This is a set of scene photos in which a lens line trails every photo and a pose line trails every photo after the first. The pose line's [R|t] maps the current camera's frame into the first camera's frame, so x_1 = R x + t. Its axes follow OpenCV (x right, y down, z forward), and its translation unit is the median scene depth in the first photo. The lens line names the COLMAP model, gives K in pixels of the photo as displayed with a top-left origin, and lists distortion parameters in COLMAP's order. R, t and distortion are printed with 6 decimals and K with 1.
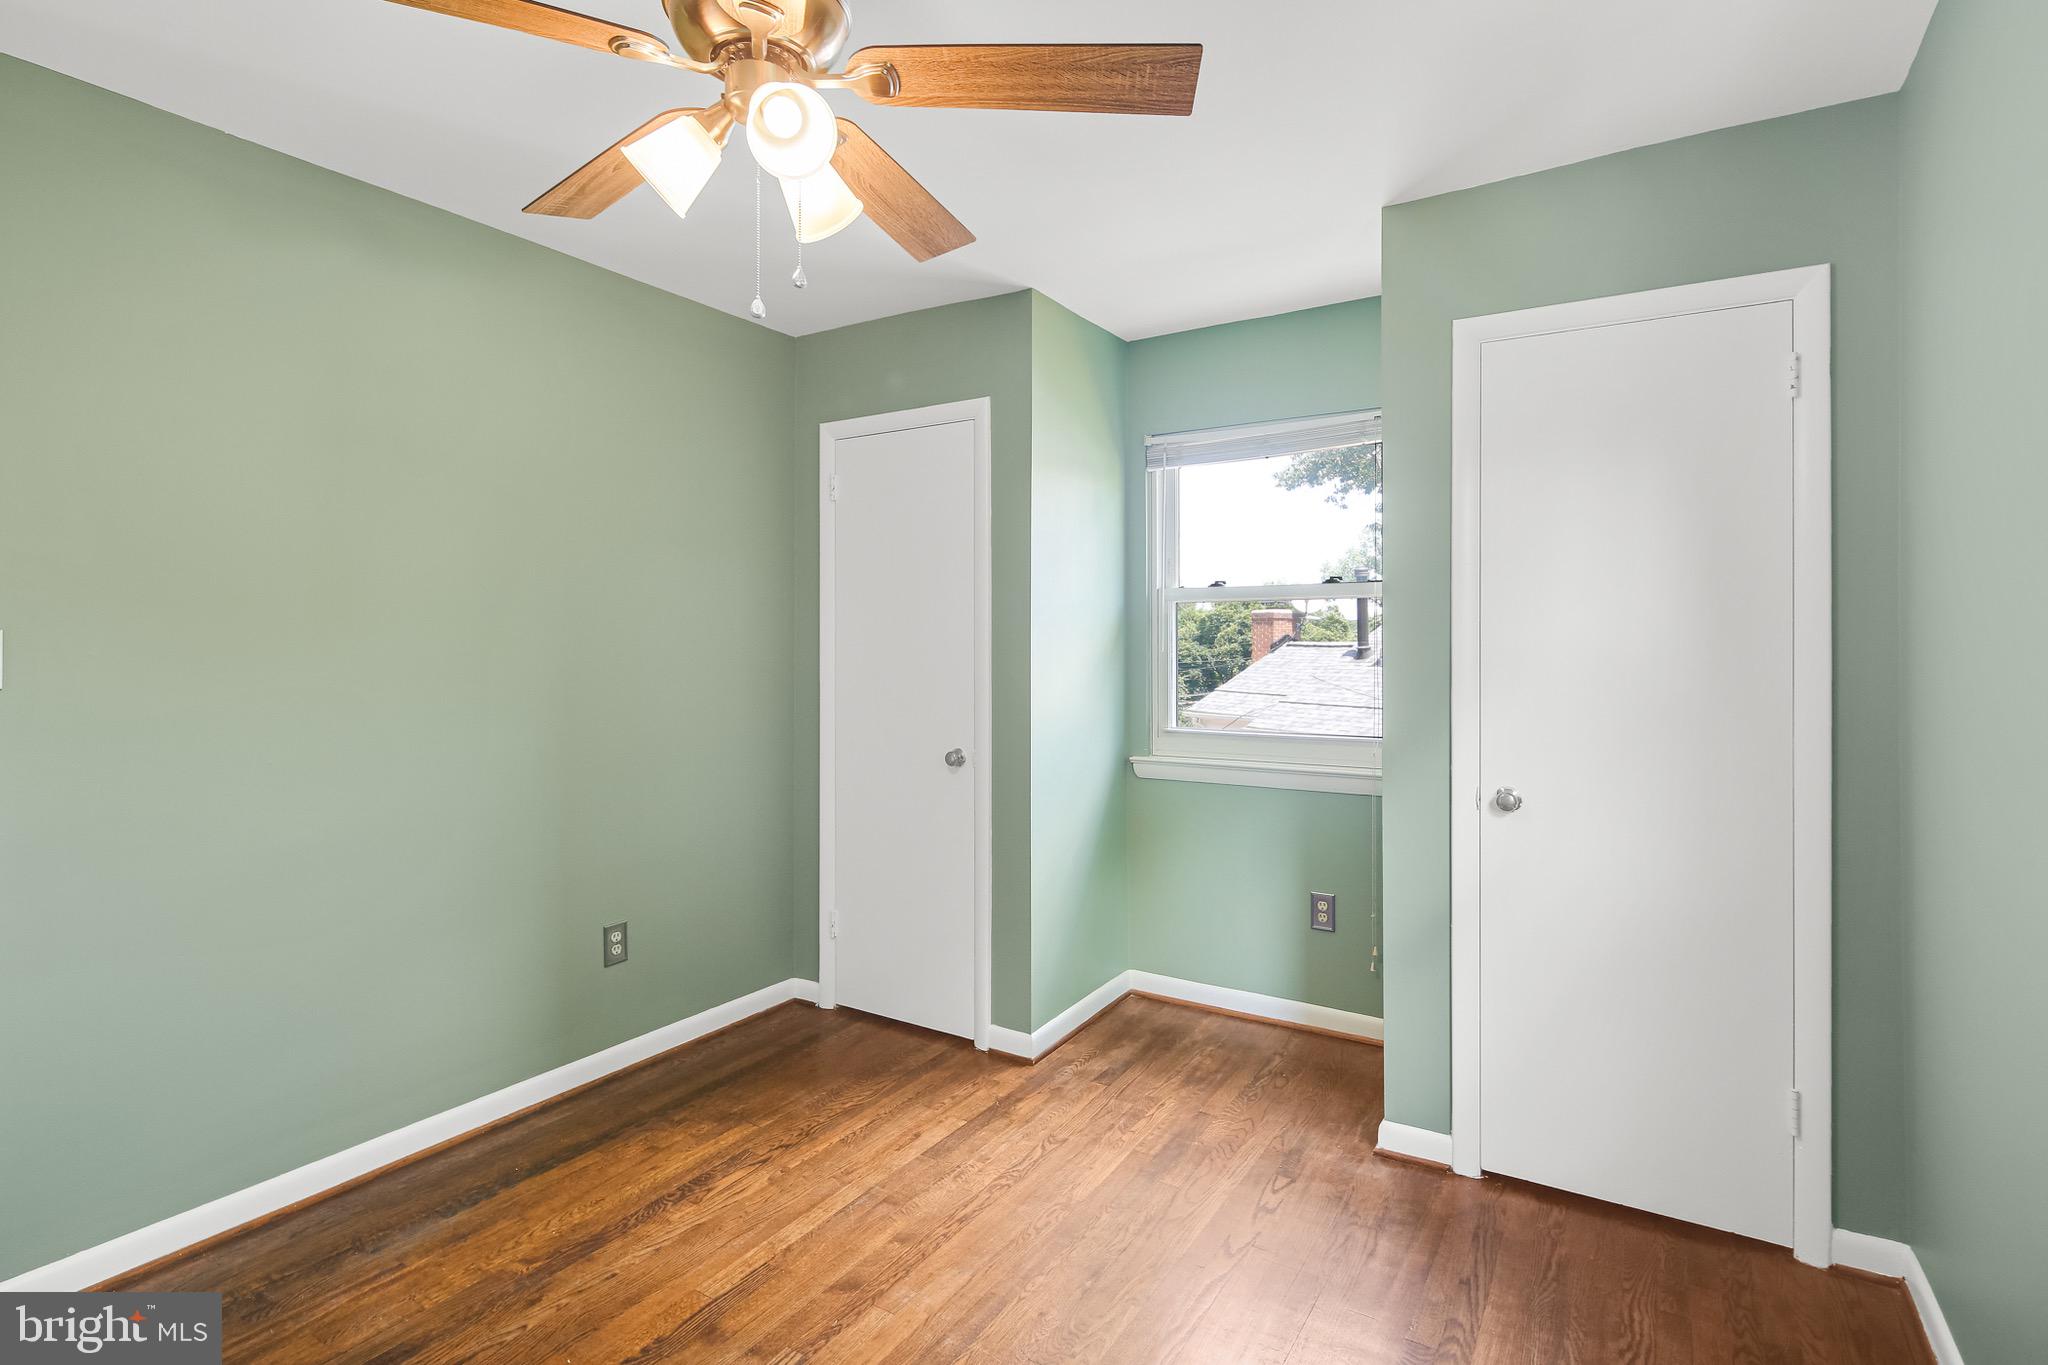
lens RADIAL K [[993.5, 0, 1023.7], [0, 993.5, 675.6], [0, 0, 1]] dist [0.006327, -0.004663]
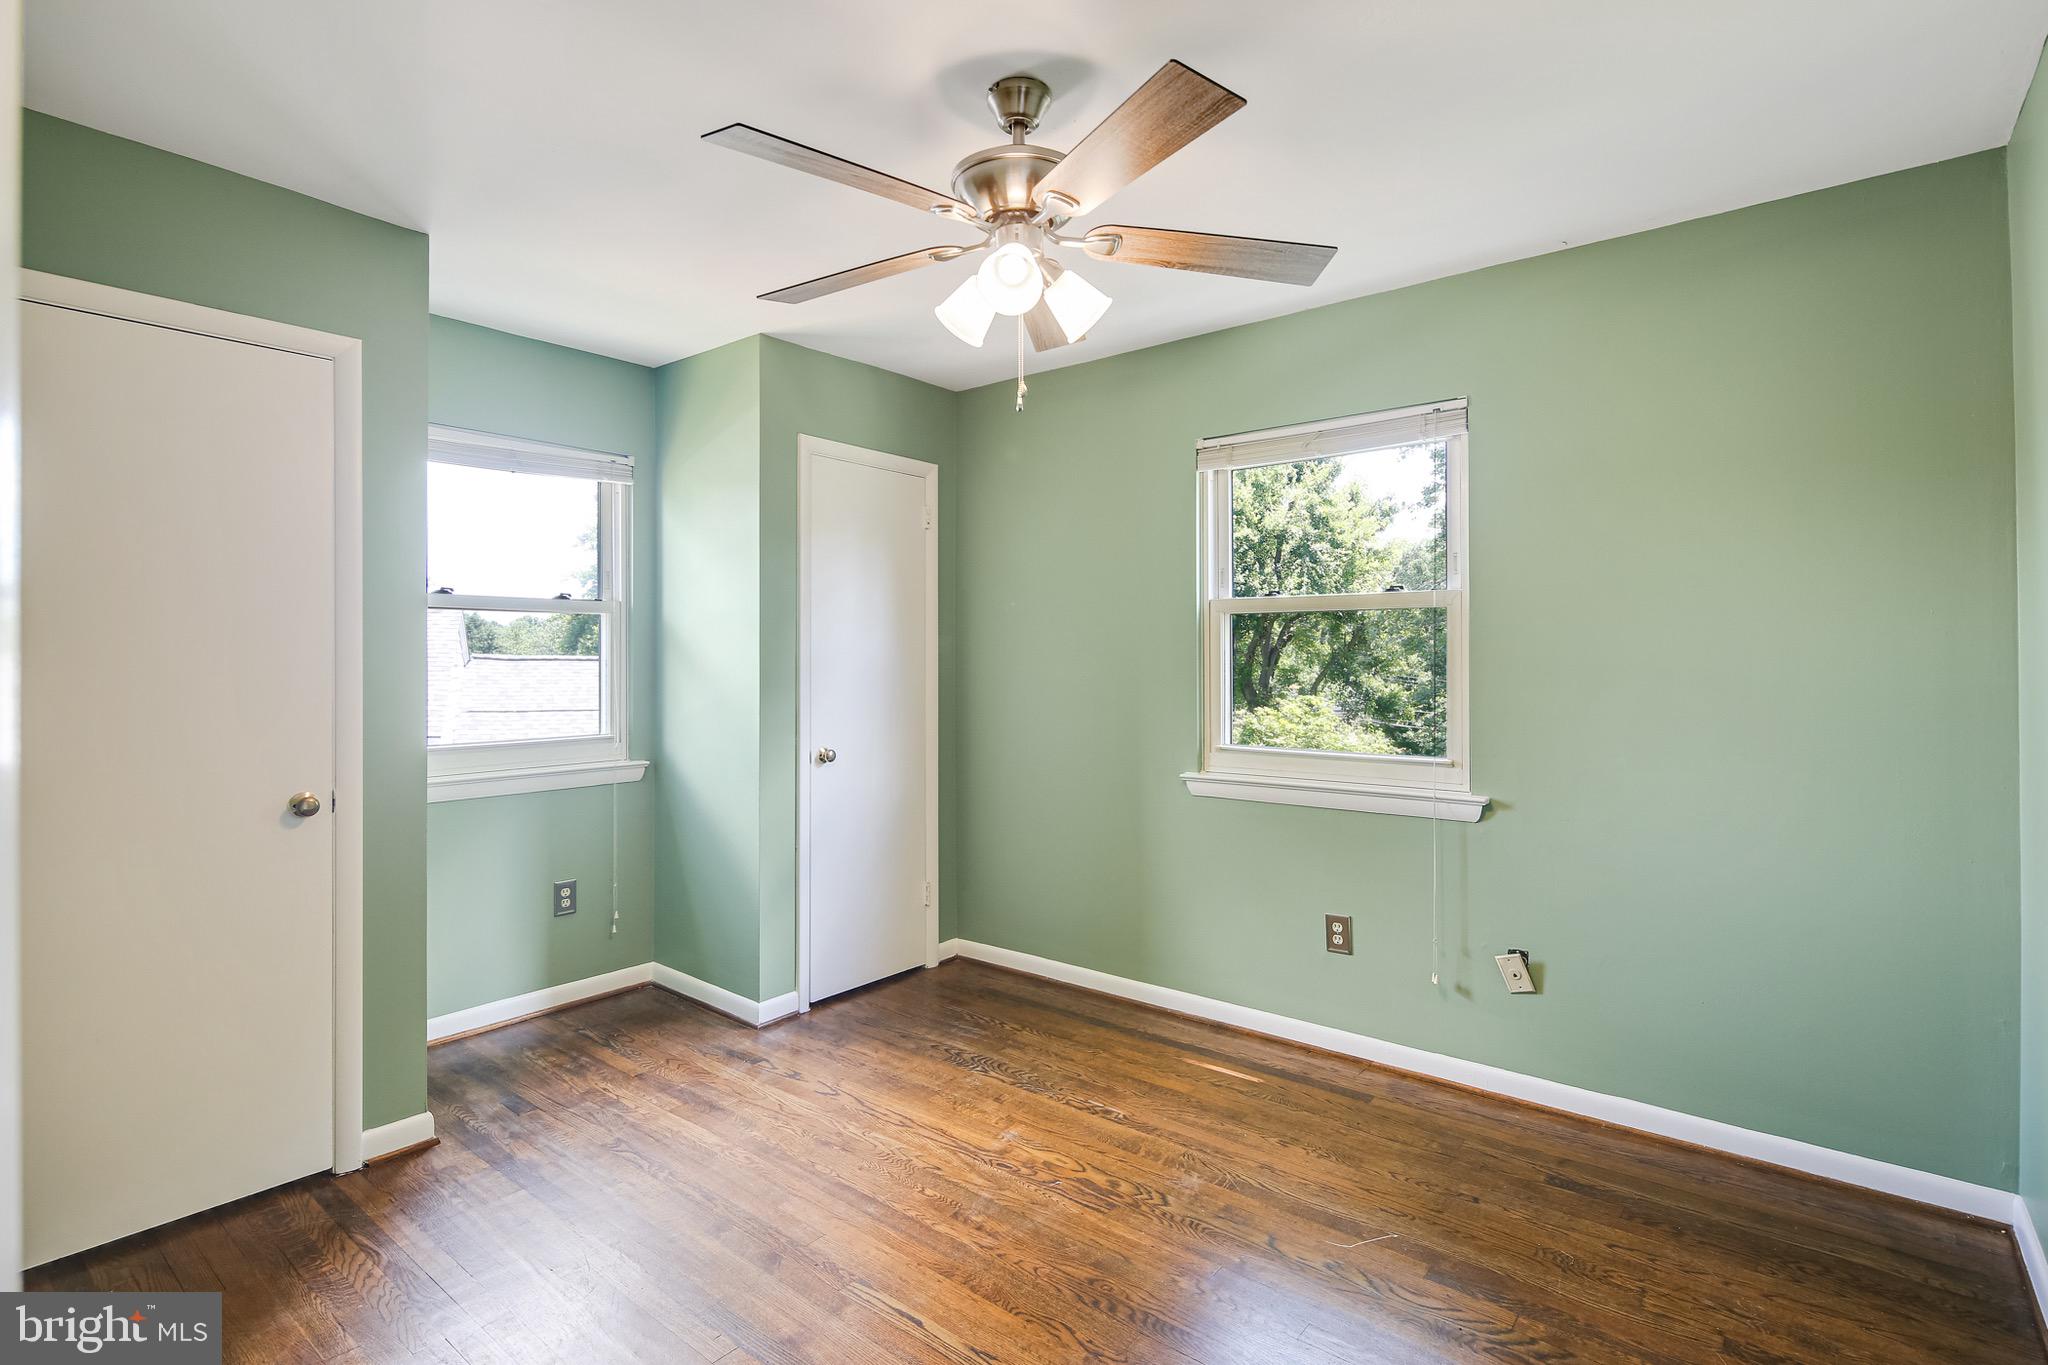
lens RADIAL K [[993.5, 0, 1003.0], [0, 993.5, 673.8], [0, 0, 1]] dist [0.006327, -0.004663]
pose [[0.115292, -0.008368, 0.993296, -0.816016], [0.027103, 0.999619, 0.005275, -0.003277], [-0.992962, 0.026313, 0.115474, 0.425837]]
